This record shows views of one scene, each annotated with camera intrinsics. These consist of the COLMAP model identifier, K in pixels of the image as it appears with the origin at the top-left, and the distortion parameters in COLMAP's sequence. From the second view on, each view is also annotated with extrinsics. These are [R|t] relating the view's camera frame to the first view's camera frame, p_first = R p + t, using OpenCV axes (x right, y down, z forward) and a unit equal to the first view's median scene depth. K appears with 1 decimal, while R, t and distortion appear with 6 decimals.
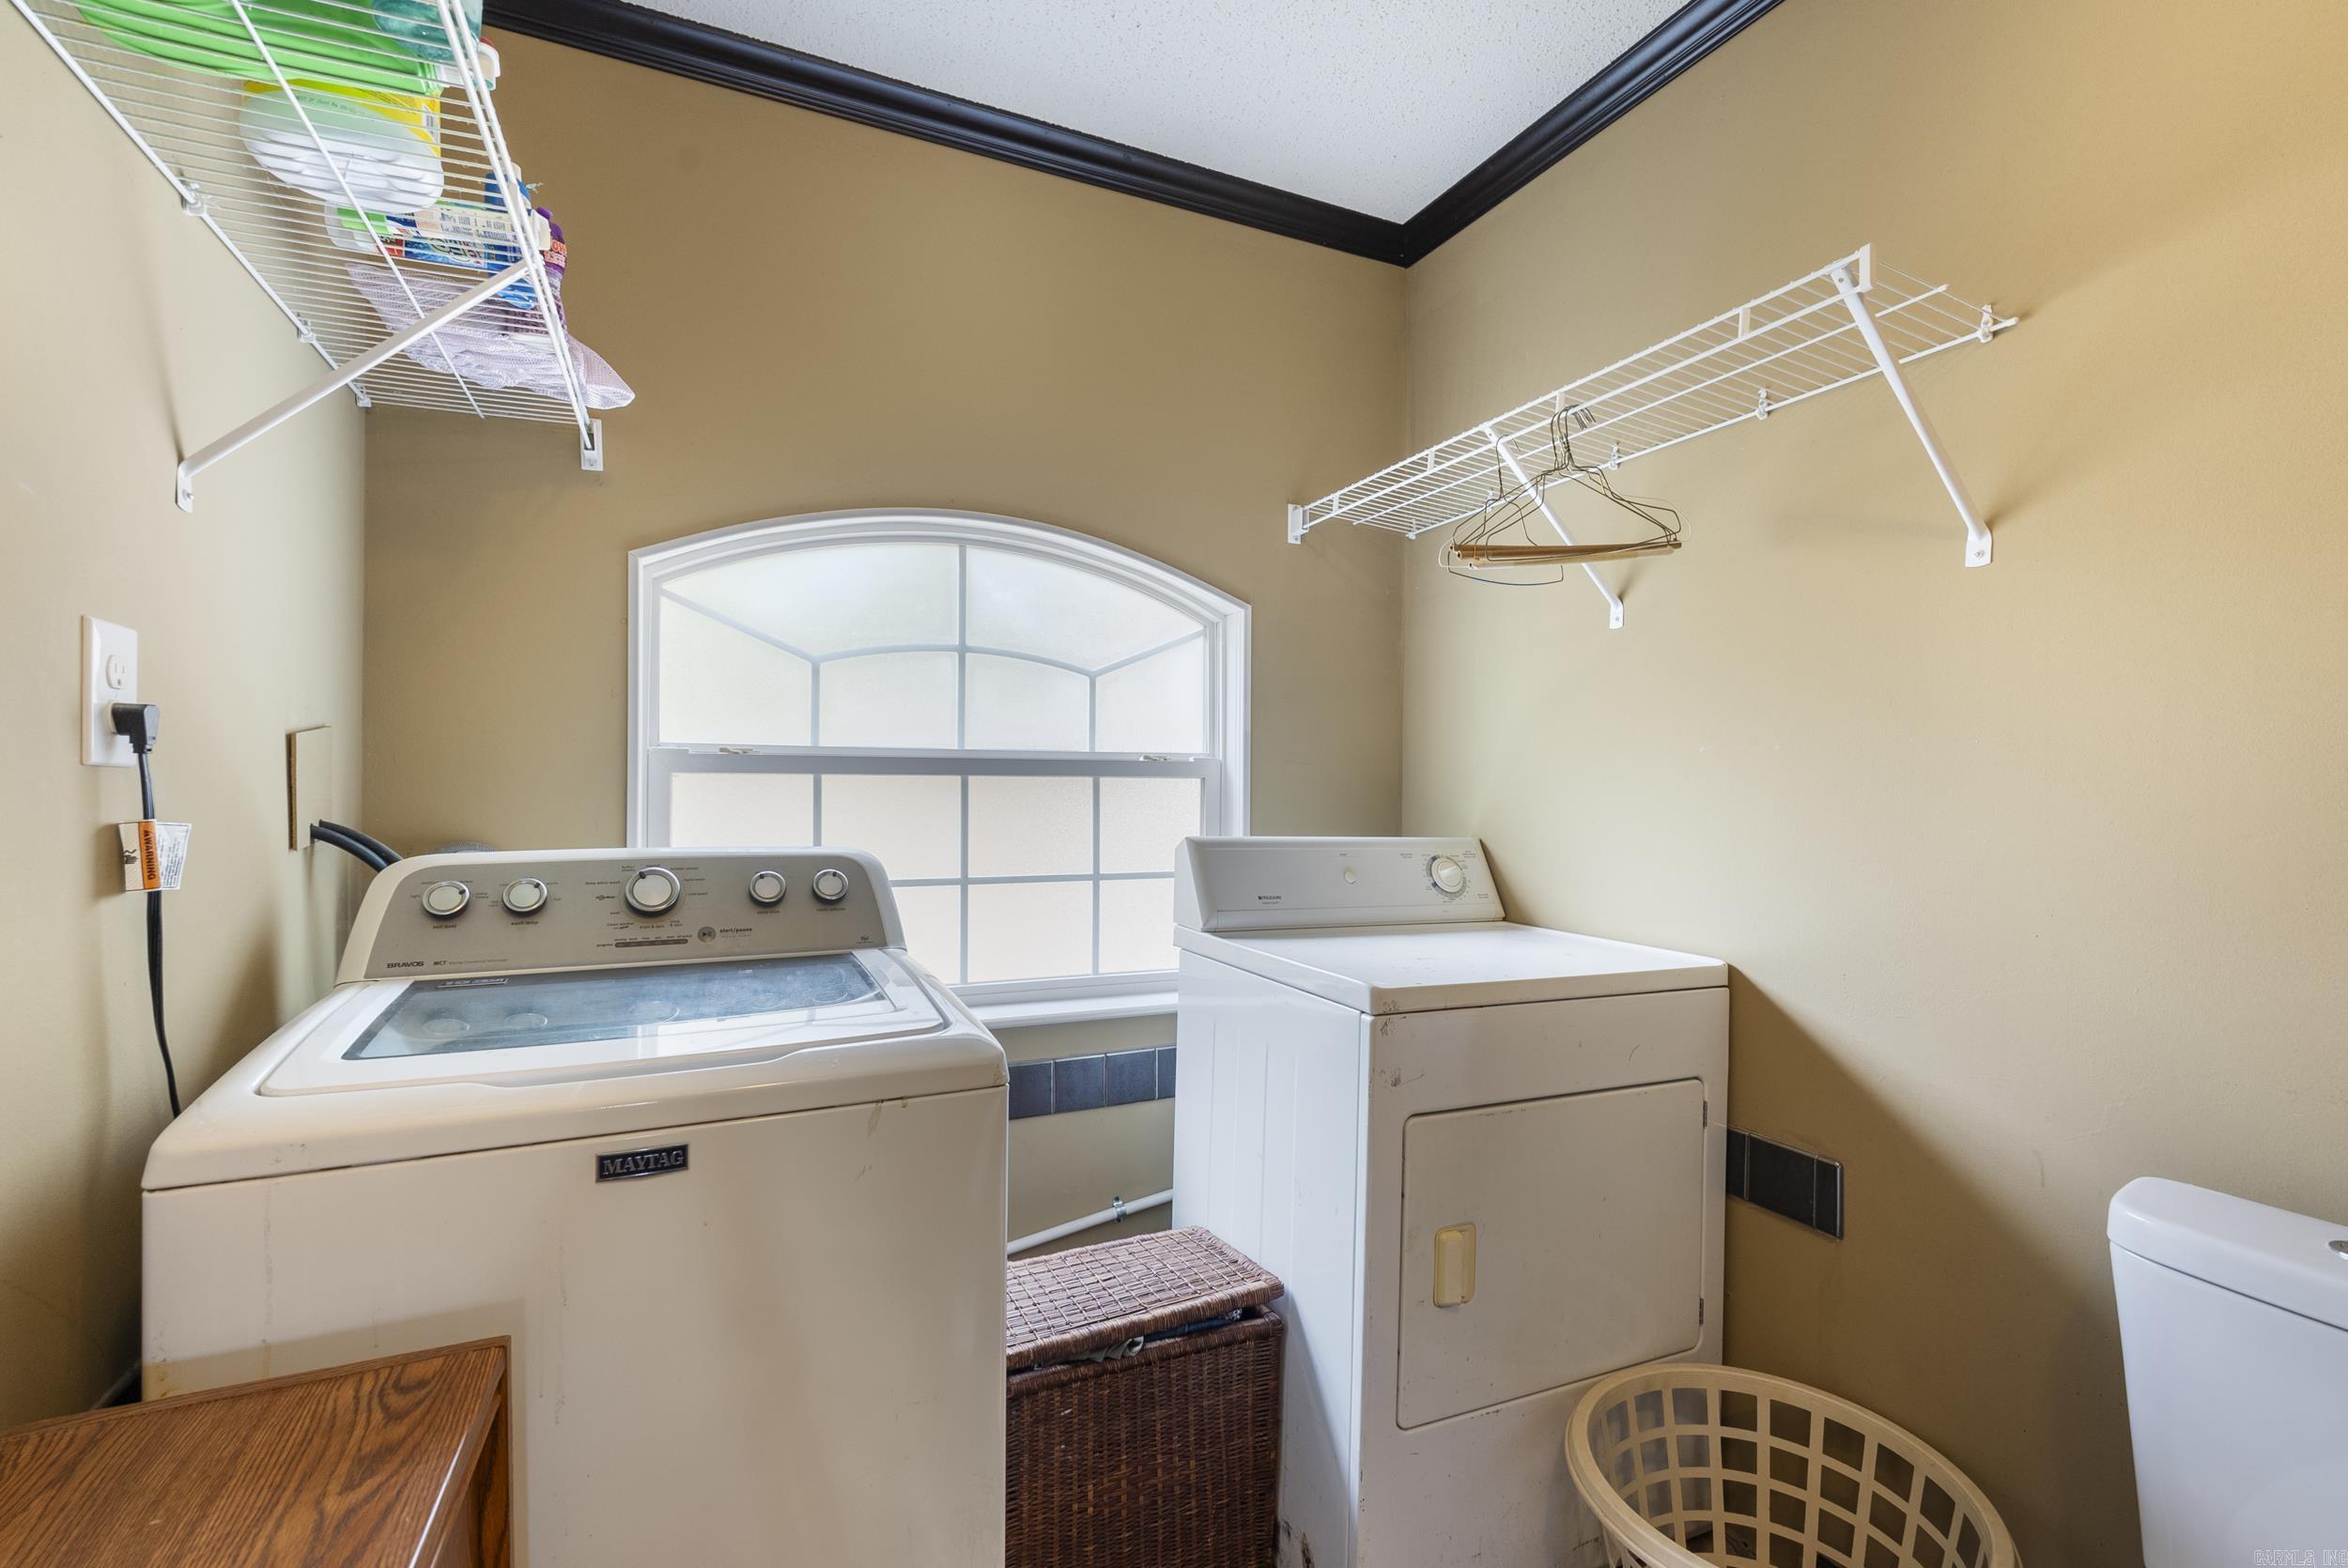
lens RADIAL K [[1030.7, 0, 1174.0], [0, 1030.7, 784.0], [0, 0, 1]] dist [-0.007386, -0.000080]
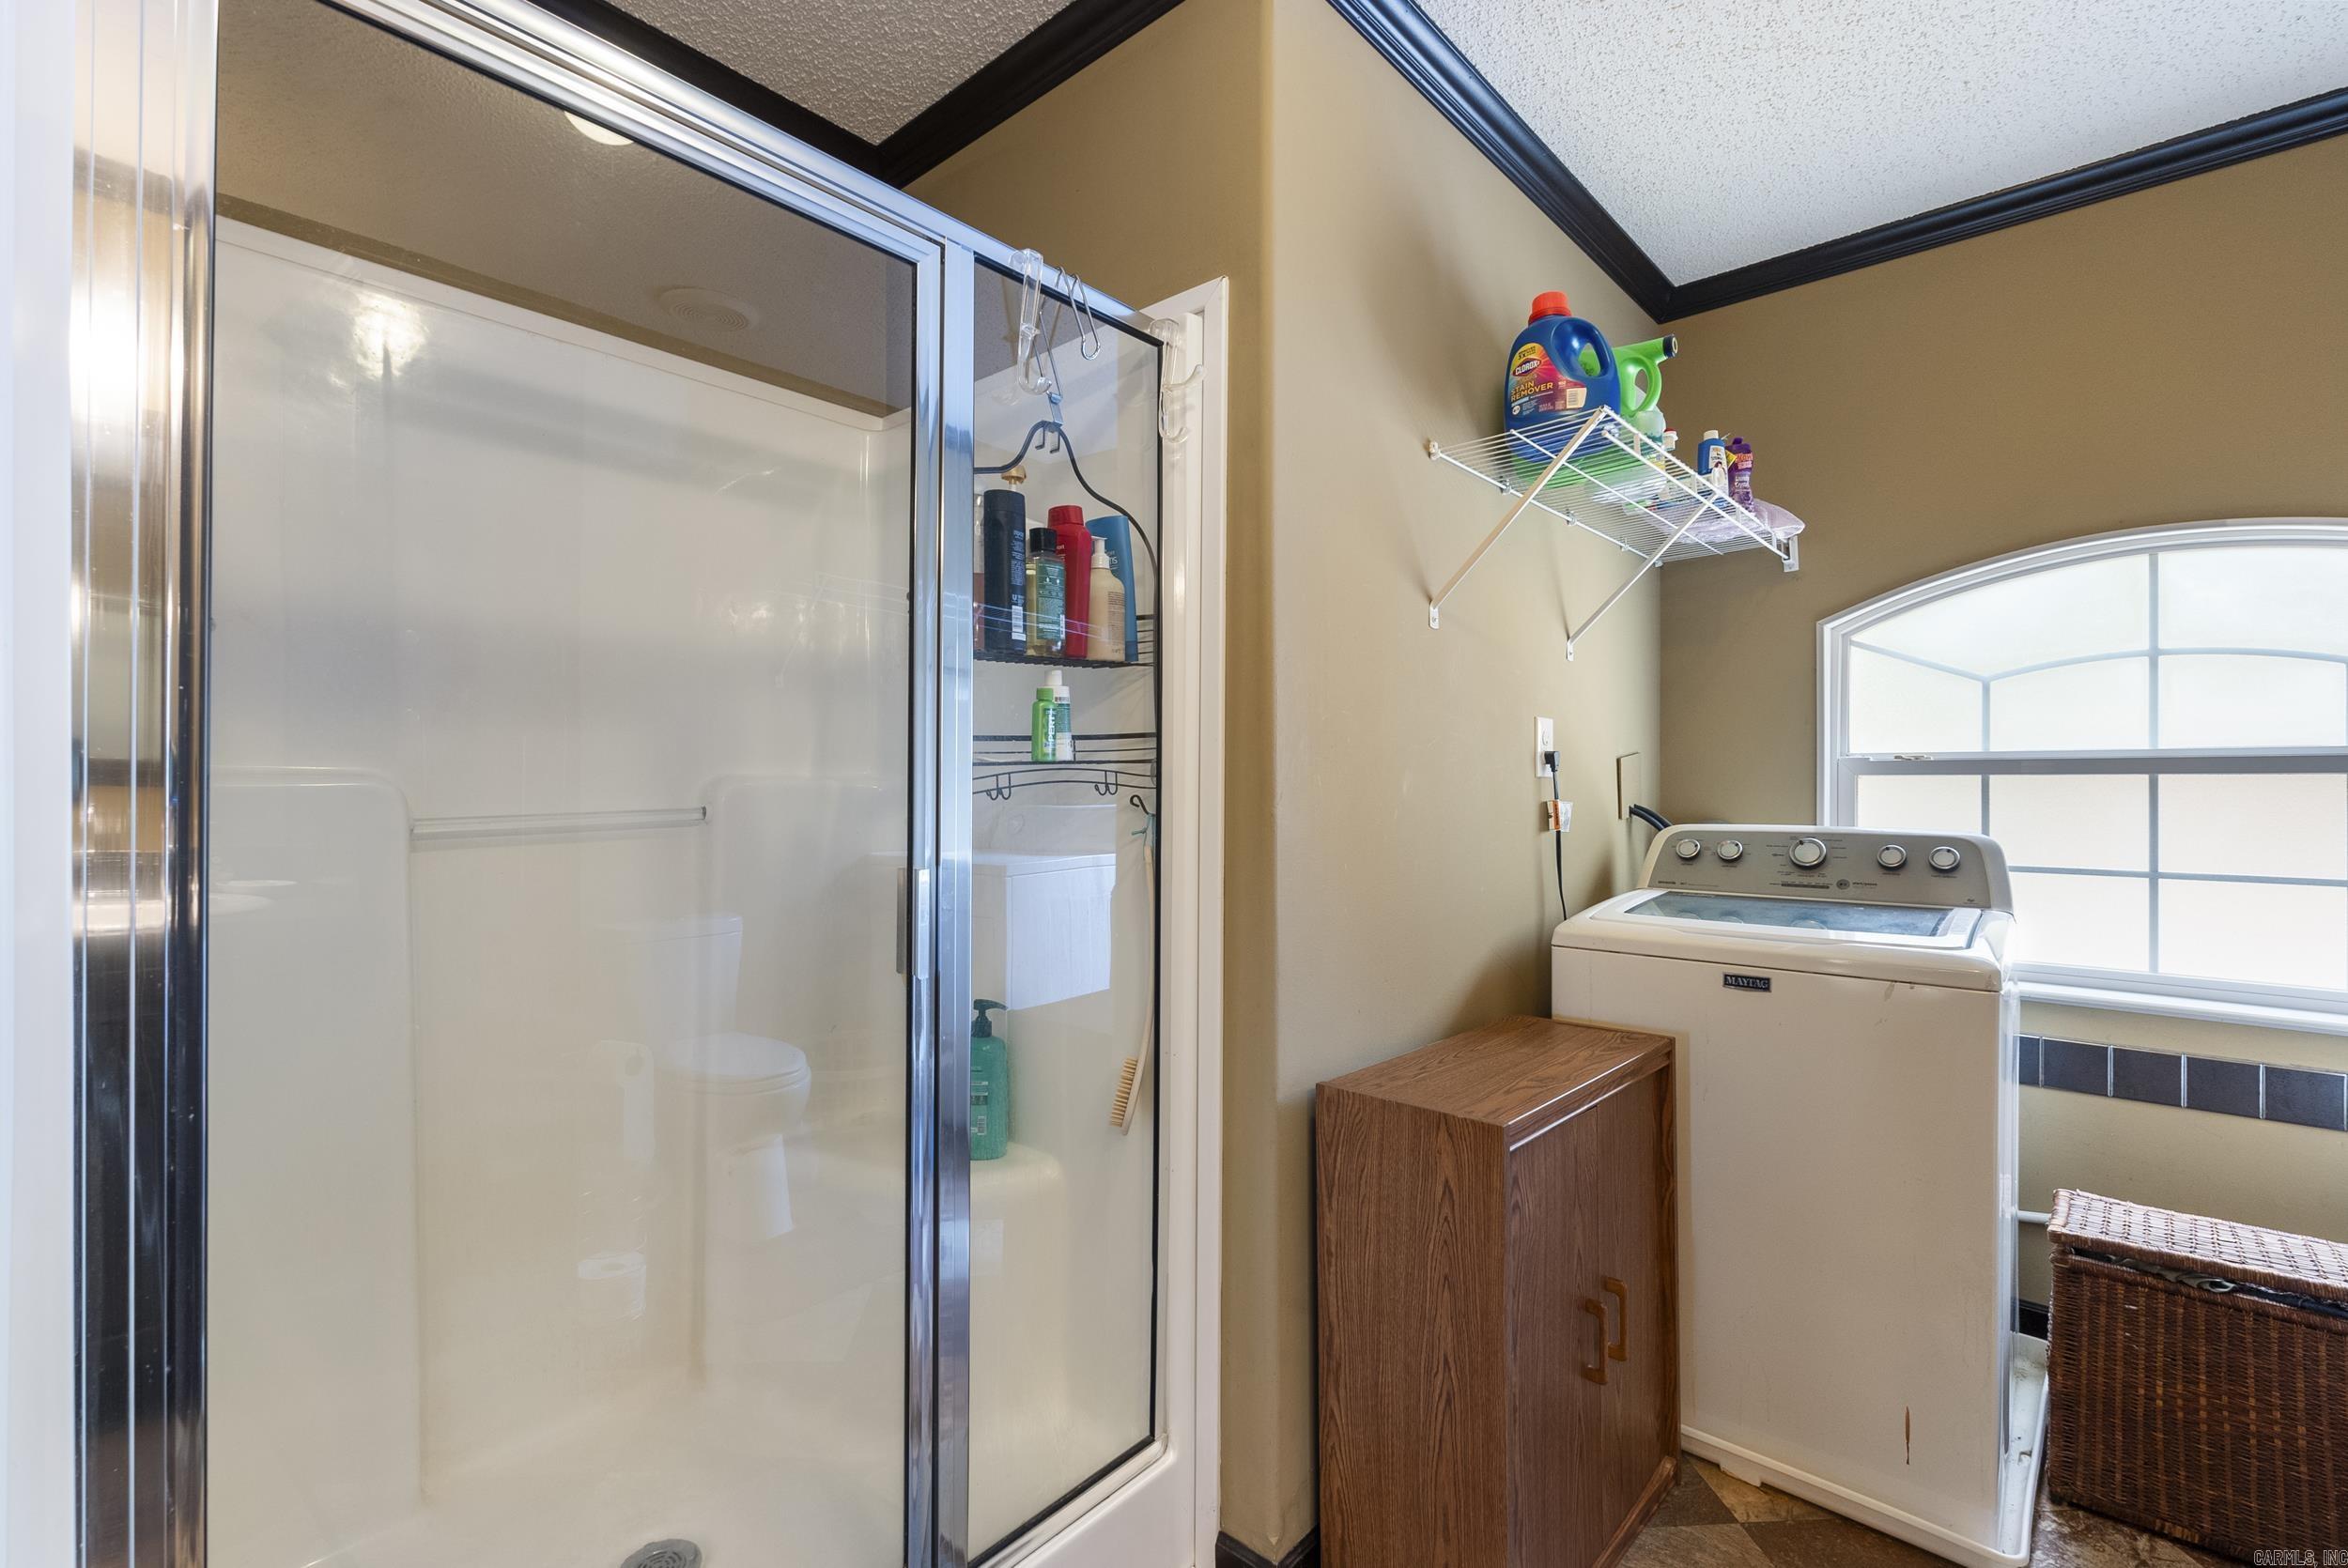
lens RADIAL K [[1030.7, 0, 1174.0], [0, 1030.7, 784.0], [0, 0, 1]] dist [-0.007386, -0.000080]
pose [[0.384452, -0.004203, -0.923136, 0.553967], [0.004758, 0.999985, -0.002571, -0.000388], [0.923133, -0.003404, 0.384466, -0.472726]]
